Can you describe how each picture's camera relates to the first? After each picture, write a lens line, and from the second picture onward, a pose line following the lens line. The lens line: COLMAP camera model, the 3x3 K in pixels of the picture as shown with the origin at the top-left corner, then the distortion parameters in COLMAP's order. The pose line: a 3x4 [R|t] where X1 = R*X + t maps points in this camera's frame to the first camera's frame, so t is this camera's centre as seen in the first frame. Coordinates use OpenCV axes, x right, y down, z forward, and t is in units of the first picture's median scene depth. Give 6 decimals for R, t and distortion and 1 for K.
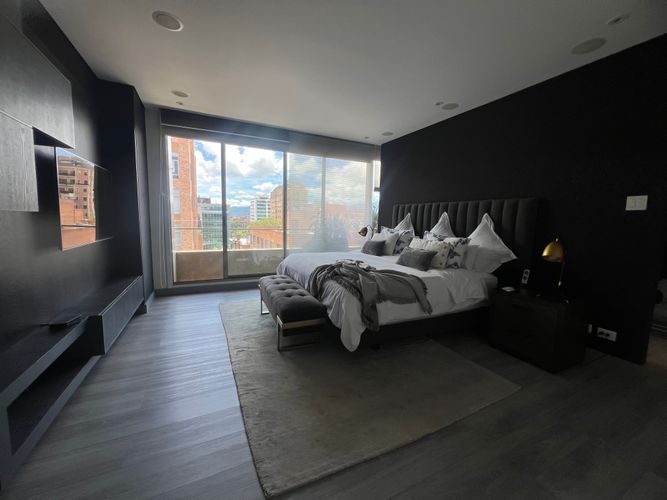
lens RADIAL K [[268.8, 0, 331.1], [0, 268.8, 248.8], [0, 0, 1]] dist [-0.002183, 0.000794]
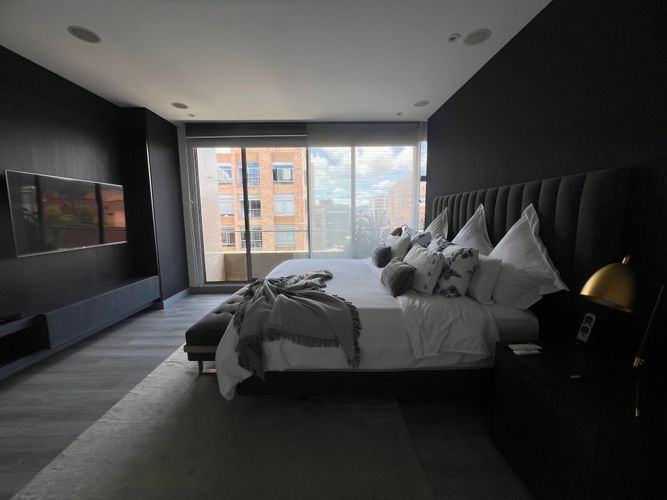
lens RADIAL K [[268.8, 0, 330.4], [0, 268.8, 248.4], [0, 0, 1]] dist [-0.002183, 0.000794]
pose [[0.904358, 0.016949, -0.426439, 0.492432], [-0.013786, 0.999850, 0.010503, -0.041752], [0.426553, -0.003620, 0.904456, 0.336584]]
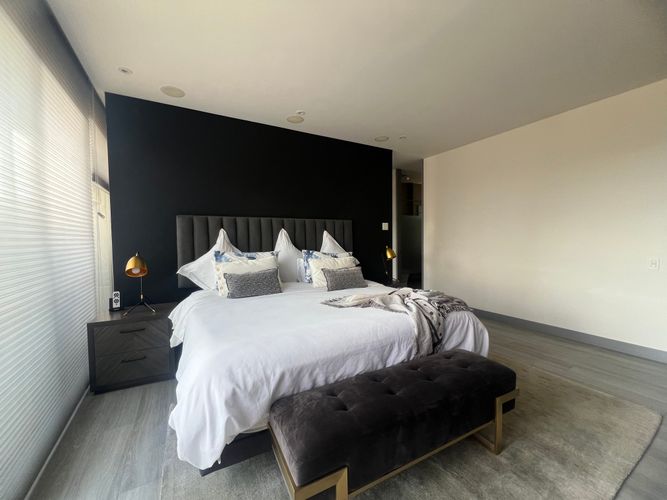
lens RADIAL K [[268.8, 0, 335.1], [0, 268.8, 252.4], [0, 0, 1]] dist [-0.002183, 0.000794]
pose [[-0.105290, -0.048918, 0.993238, -0.653543], [0.145644, 0.987261, 0.064063, -0.124318], [-0.983718, 0.151404, -0.096824, 1.235005]]
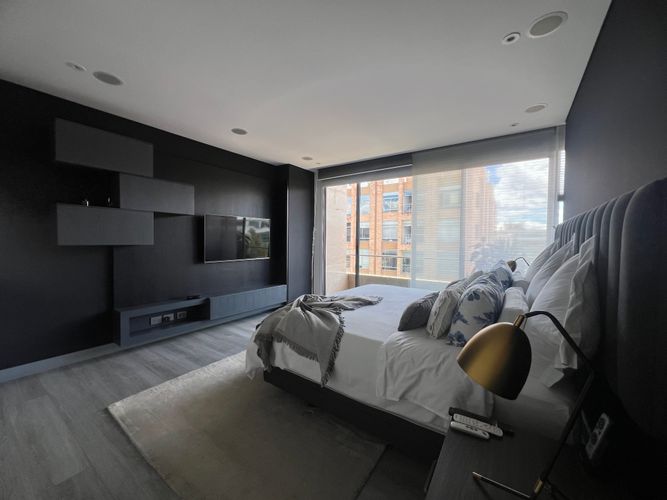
lens RADIAL K [[267.9, 0, 330.7], [0, 267.9, 248.4], [0, 0, 1]] dist [-0.001331, 0.001095]
pose [[0.482515, 0.005609, -0.875870, 0.826471], [-0.095718, 0.994328, -0.046363, -0.066284], [0.870642, 0.106208, 0.480315, 0.548499]]
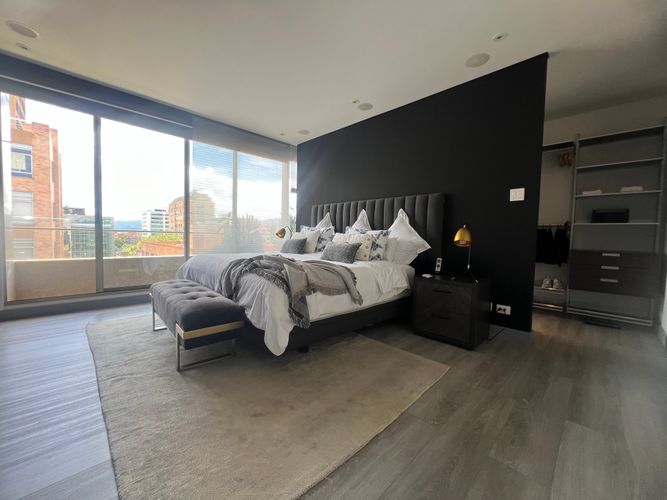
lens RADIAL K [[268.8, 0, 331.6], [0, 268.8, 248.1], [0, 0, 1]] dist [-0.002183, 0.000794]
pose [[0.947928, -0.015277, 0.318117, -0.019847], [0.034512, 0.997894, -0.054917, 0.080095], [-0.316608, 0.063036, 0.946460, 0.113774]]
